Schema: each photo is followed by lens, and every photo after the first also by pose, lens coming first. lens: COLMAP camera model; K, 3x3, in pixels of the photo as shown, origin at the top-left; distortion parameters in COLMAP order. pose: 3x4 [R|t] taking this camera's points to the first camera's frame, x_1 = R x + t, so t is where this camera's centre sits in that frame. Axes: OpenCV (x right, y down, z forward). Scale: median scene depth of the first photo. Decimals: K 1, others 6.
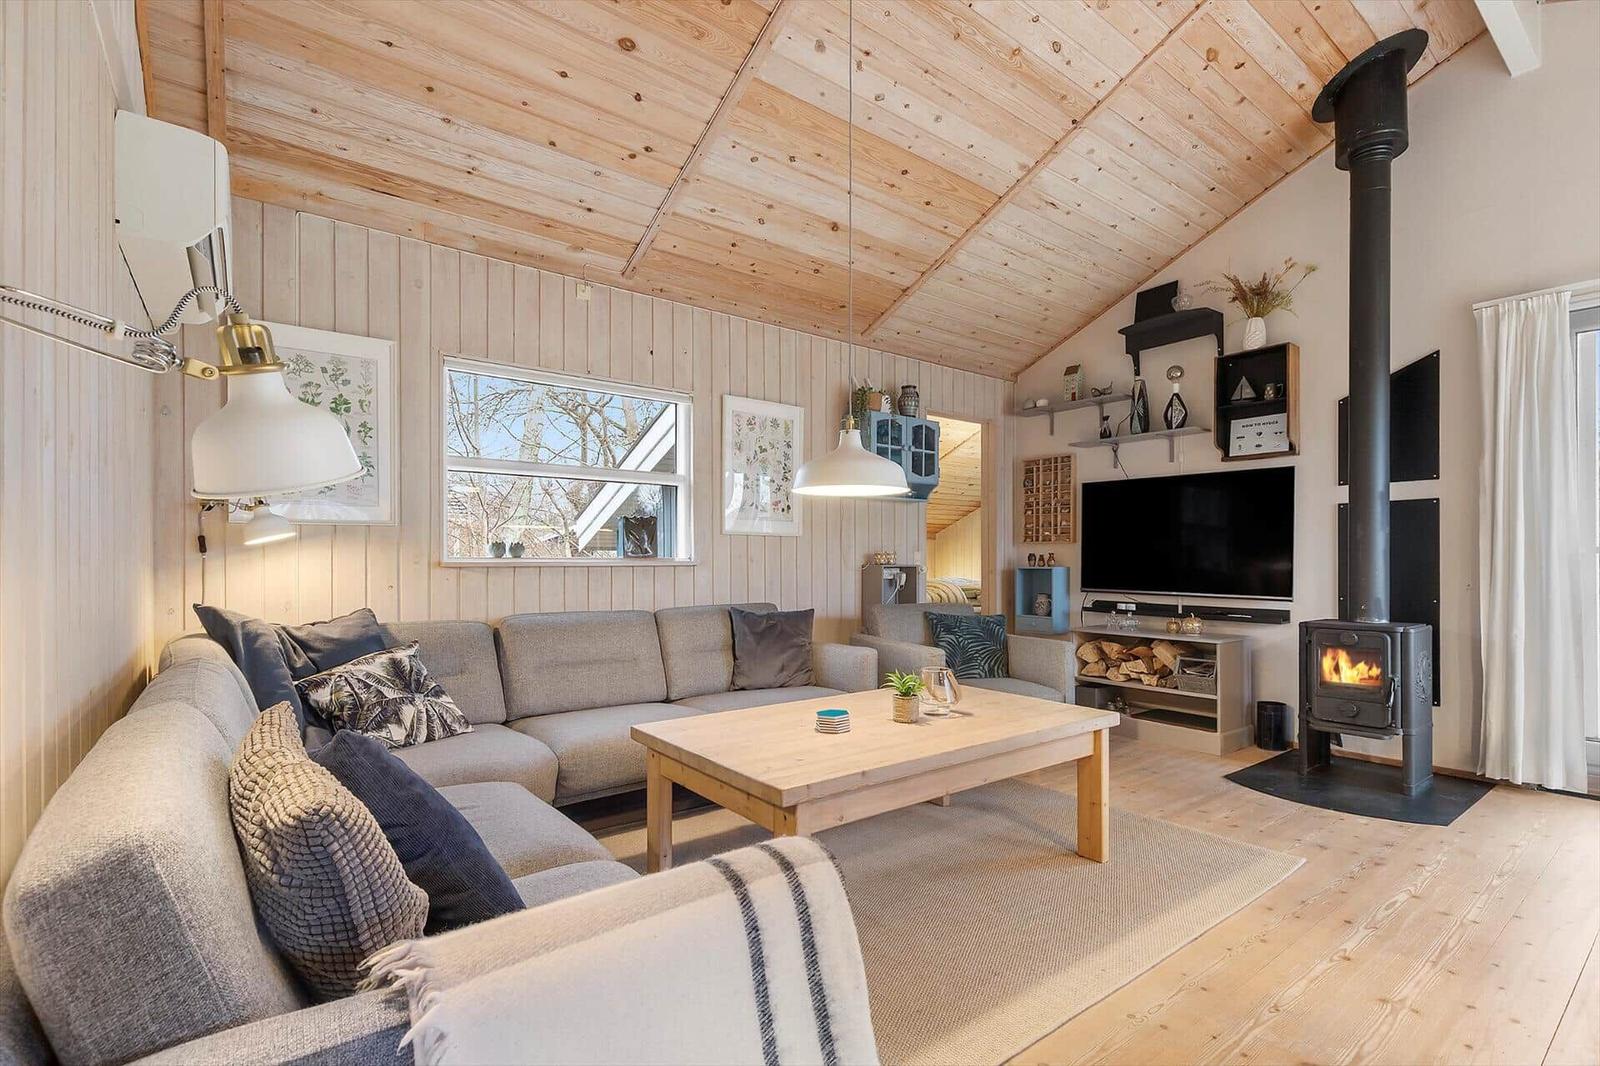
lens RADIAL K [[737.3, 0, 796.3], [0, 737.3, 557.9], [0, 0, 1]] dist [0.000113, -0.000142]
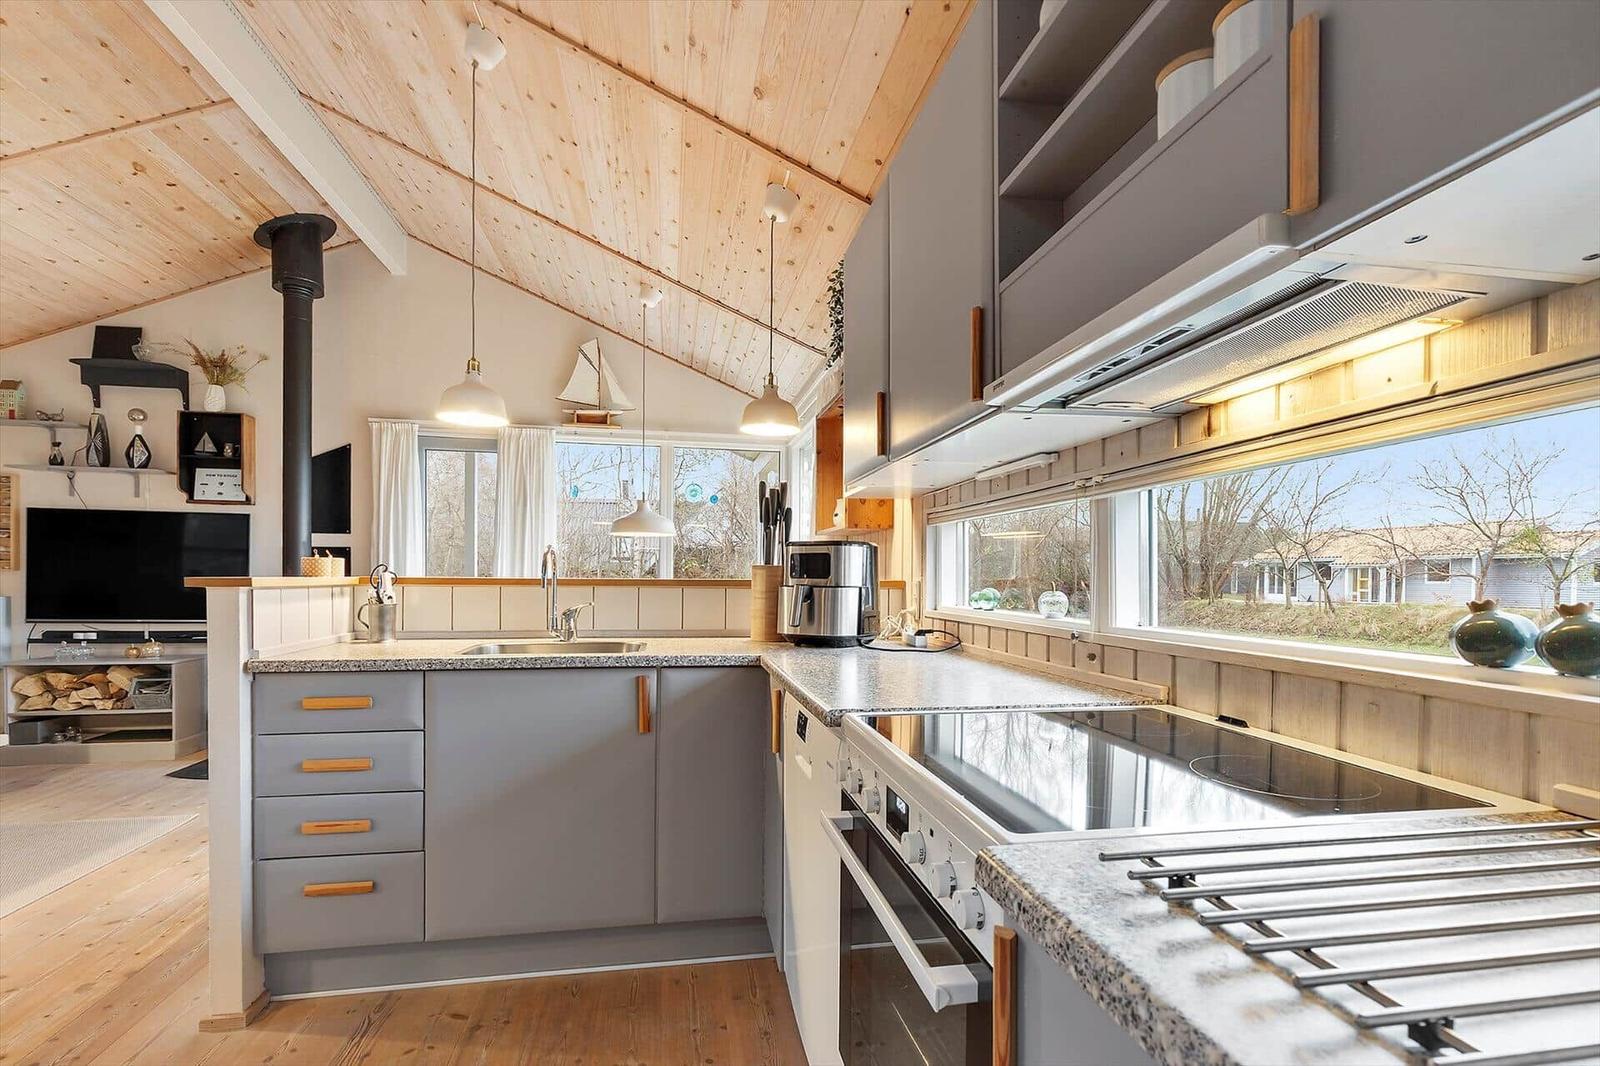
lens RADIAL K [[741.9, 0, 806.6], [0, 741.9, 587.6], [0, 0, 1]] dist [0.001475, 0.000285]
pose [[0.443186, -0.011022, 0.896362, -0.027121], [-0.010656, 0.999789, 0.017562, -0.030990], [-0.896366, -0.017335, 0.442975, -0.368812]]
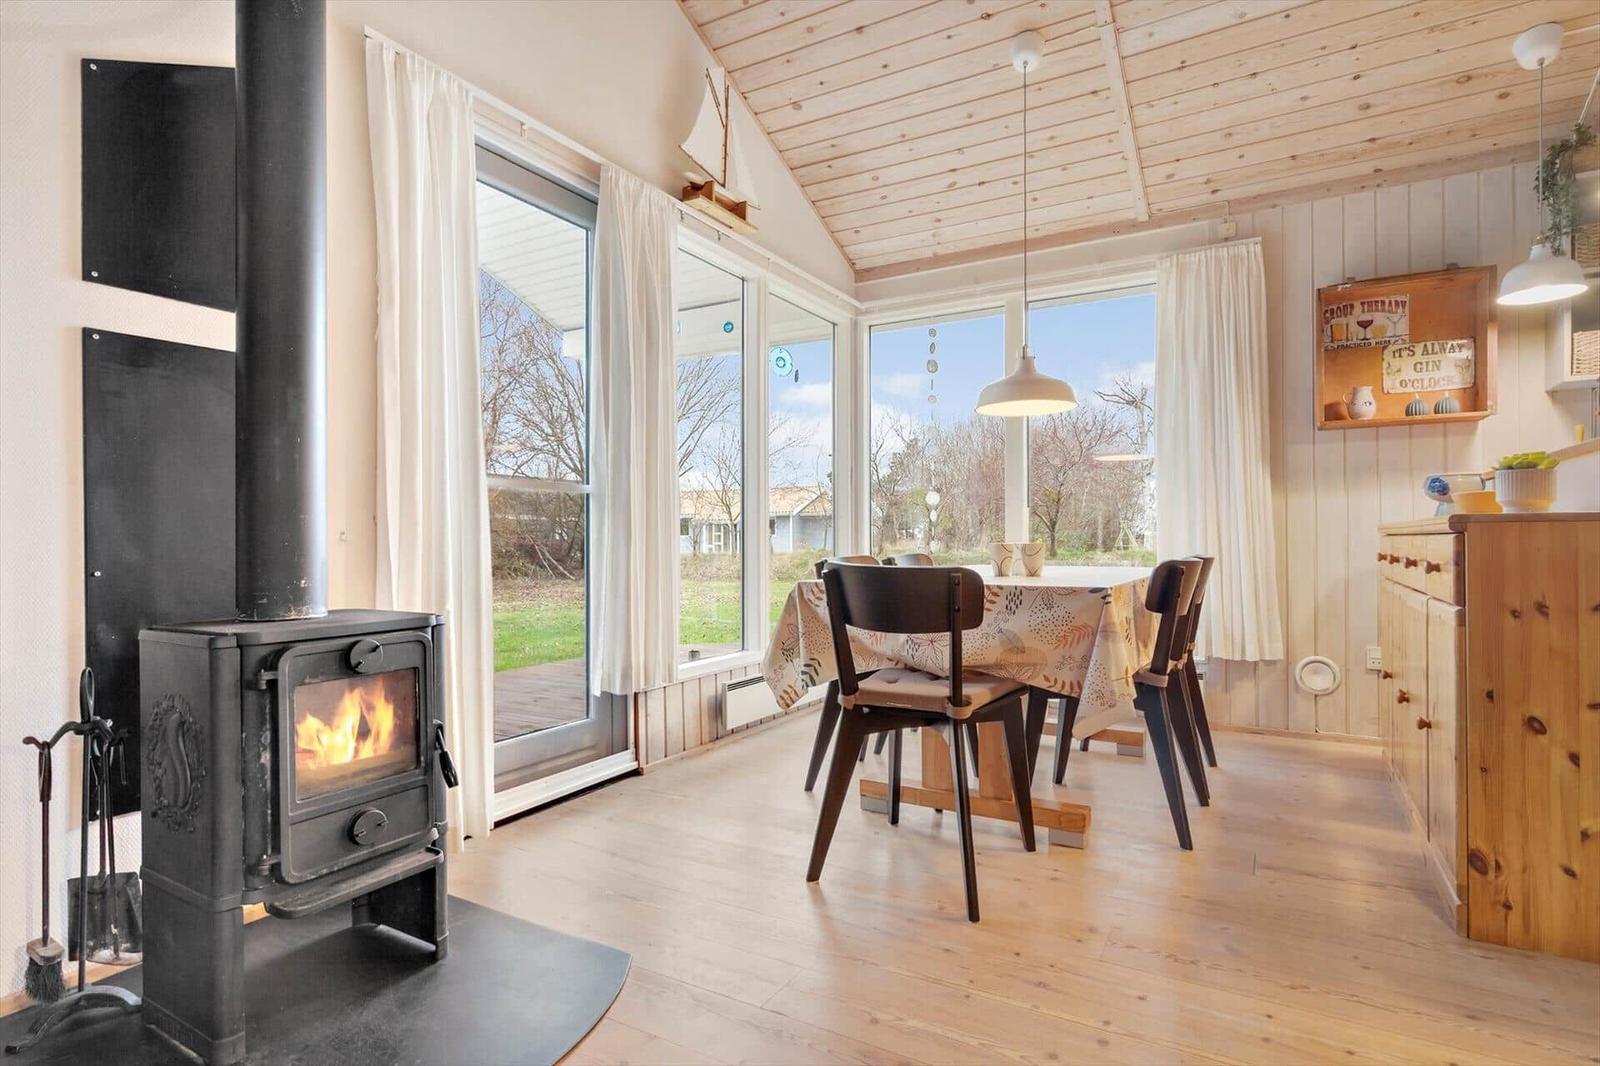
lens RADIAL K [[813.6, 0, 804.9], [0, 813.6, 535.2], [0, 0, 1]] dist [0.000520, 0.000271]
pose [[-0.395604, 0.003231, 0.918415, 0.189849], [-0.001654, 0.999990, -0.004230, 0.033076], [-0.918420, -0.003193, -0.395595, 0.758041]]
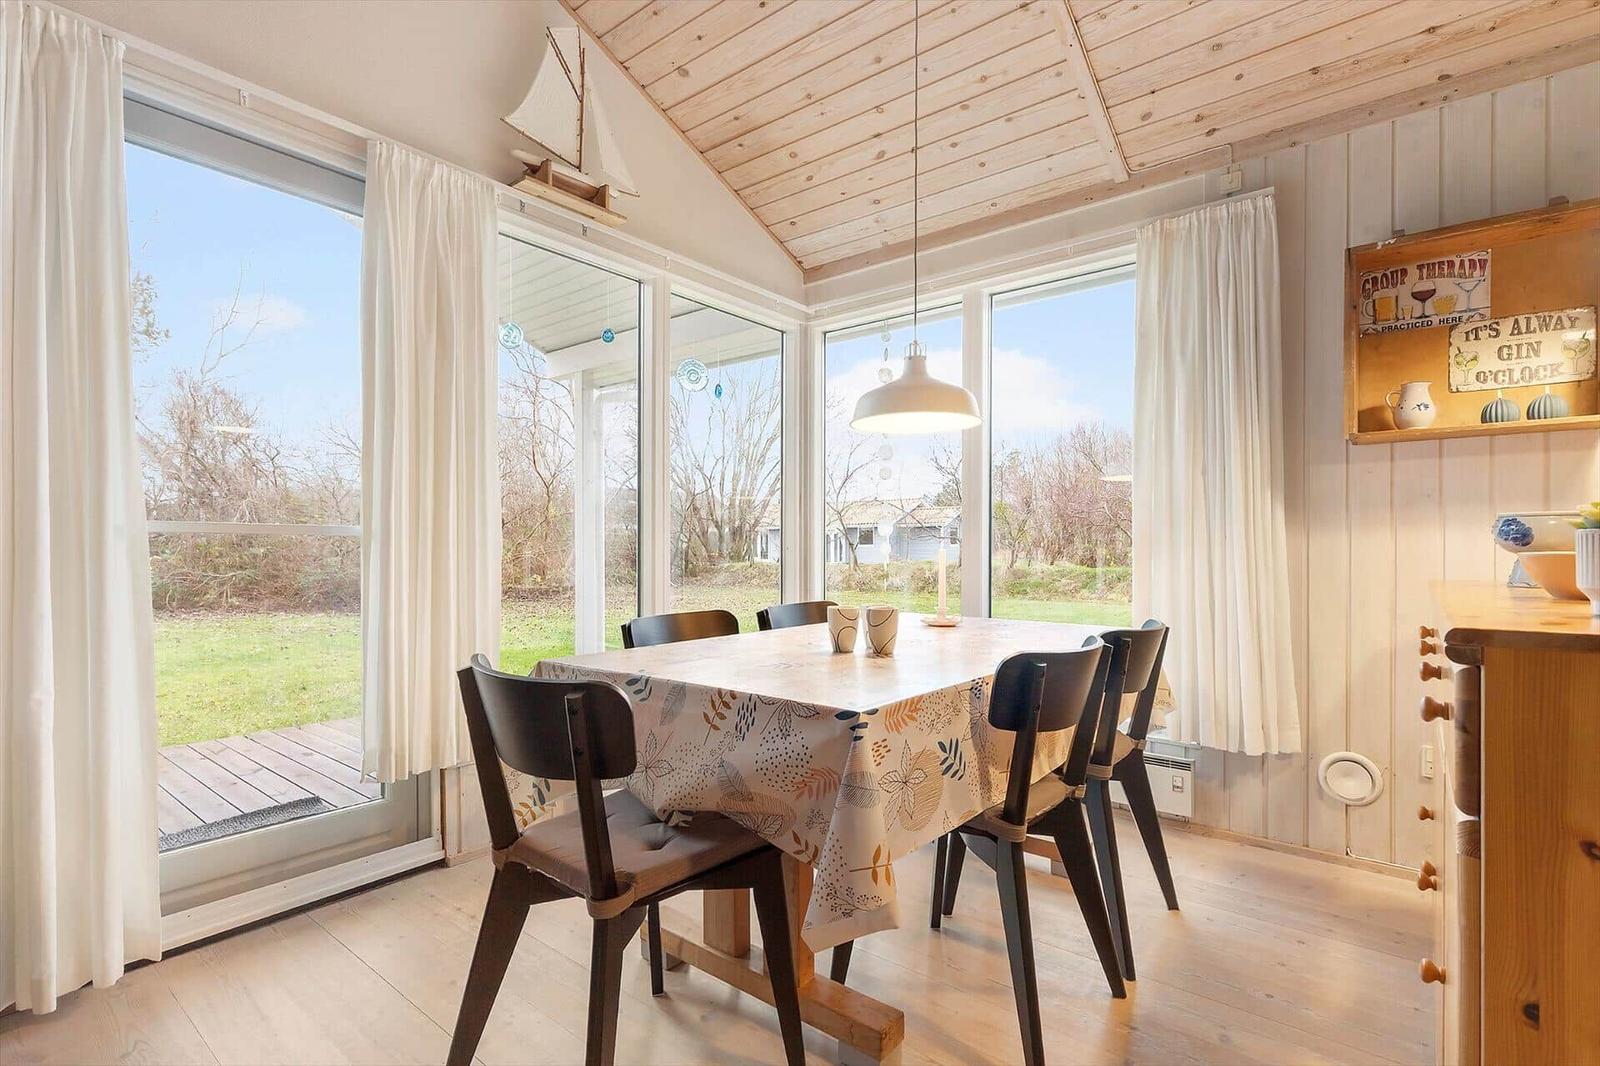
lens RADIAL K [[755.1, 0, 794.1], [0, 755.1, 549.0], [0, 0, 1]] dist [0.001850, -0.000591]
pose [[-0.245691, -0.004855, 0.969336, 0.298427], [-0.007174, 0.999969, 0.003190, 0.000990], [-0.969322, -0.006170, -0.245719, 0.495498]]
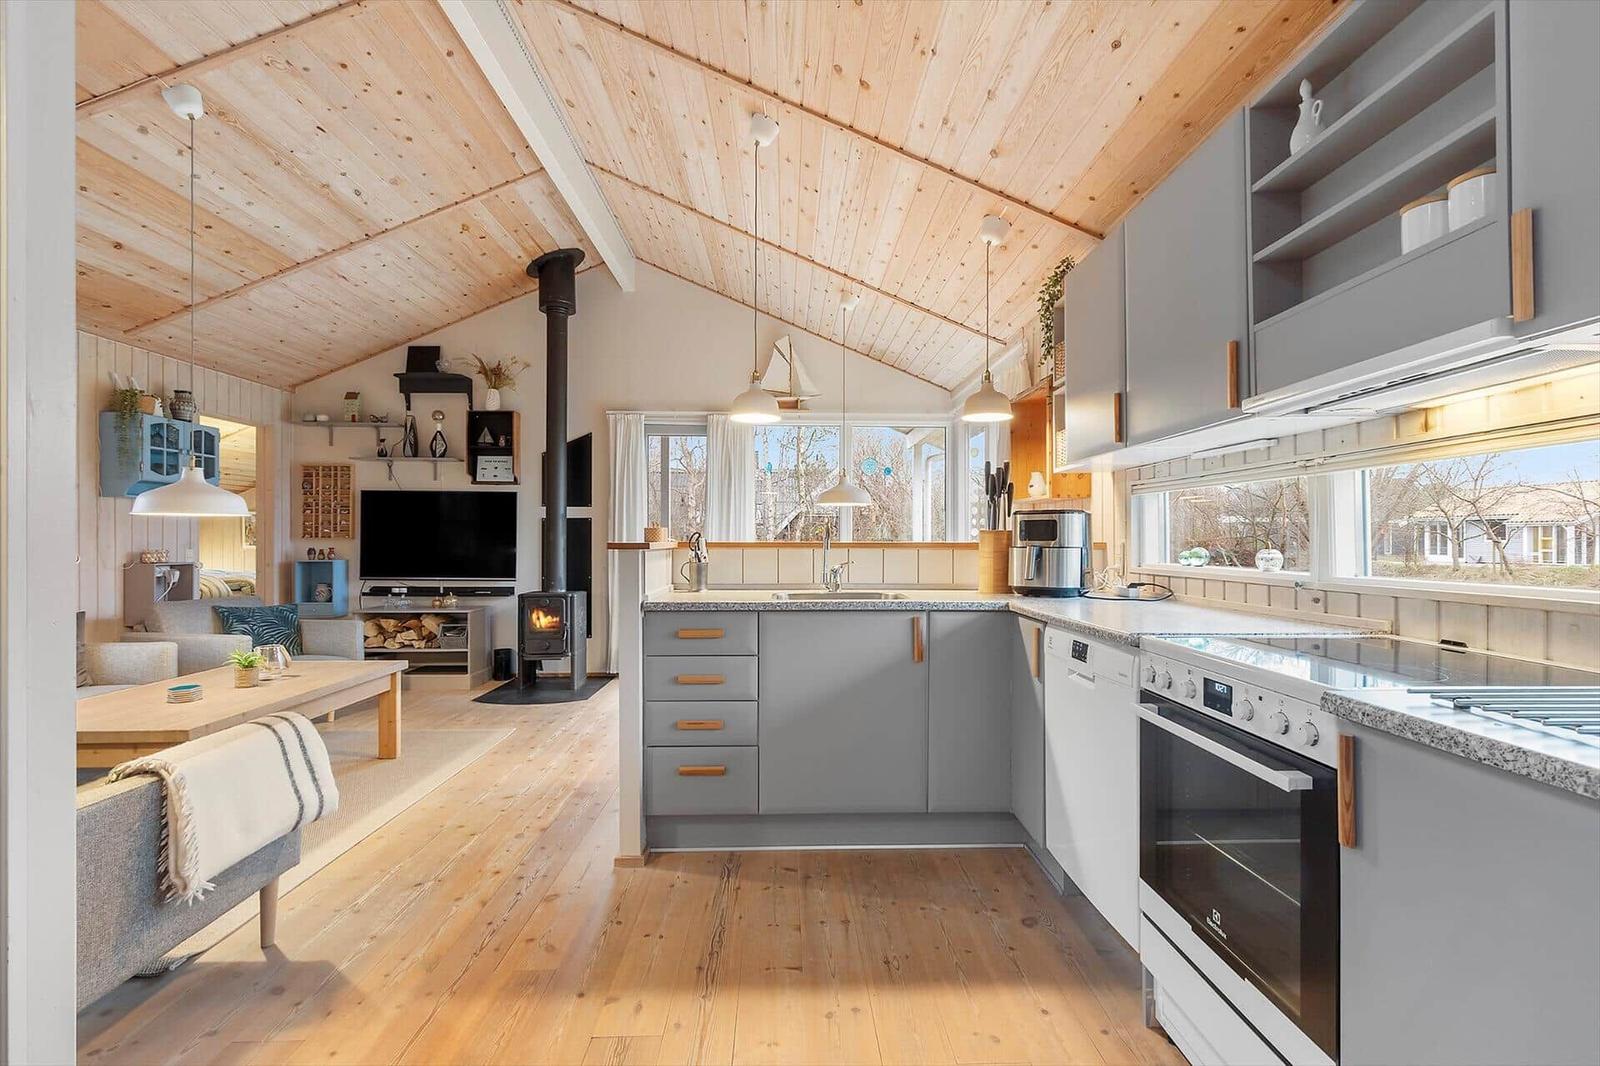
lens RADIAL K [[722.3, 0, 810.7], [0, 722.3, 539.9], [0, 0, 1]] dist [0.001488, 0.000081]
pose [[0.572081, -0.000800, 0.820197, -0.190403], [-0.003098, 0.999990, 0.003137, -0.030387], [-0.820192, -0.004336, 0.572073, -0.332864]]
